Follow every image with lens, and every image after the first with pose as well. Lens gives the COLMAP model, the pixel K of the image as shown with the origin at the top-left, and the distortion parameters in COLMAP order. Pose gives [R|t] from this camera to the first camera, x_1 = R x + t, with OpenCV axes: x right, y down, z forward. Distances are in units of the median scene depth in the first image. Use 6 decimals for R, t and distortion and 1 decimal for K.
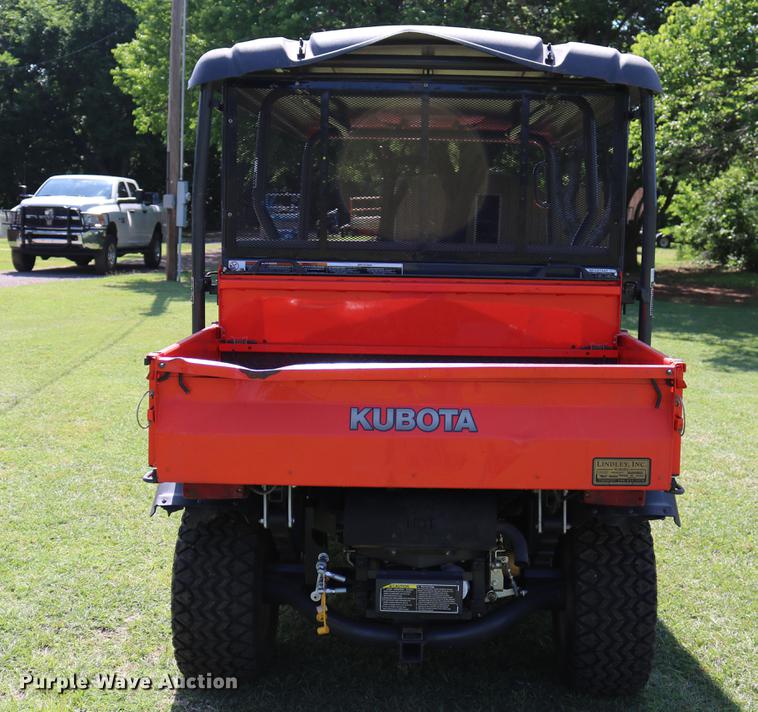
lens RADIAL K [[1148.3, 0, 379.0], [0, 1148.3, 356.0], [0, 0, 1]] dist [-0.129945, 0.188382]
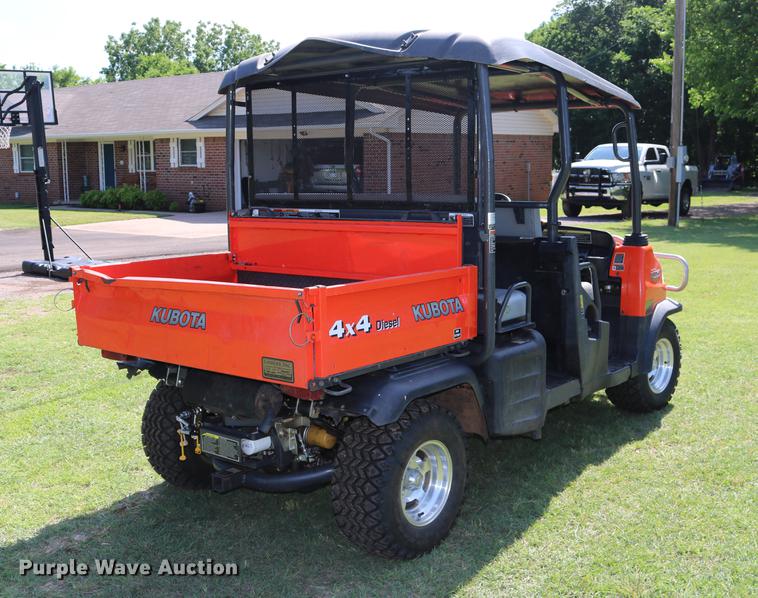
lens RADIAL K [[885.7, 0, 379.0], [0, 885.7, 299.0], [0, 0, 1]] dist [-0.133937, 0.009890]
pose [[0.785751, 0.057725, -0.615844, 0.155595], [-0.046555, 0.998331, 0.034178, -0.003049], [0.616789, 0.001815, 0.787126, 0.048194]]
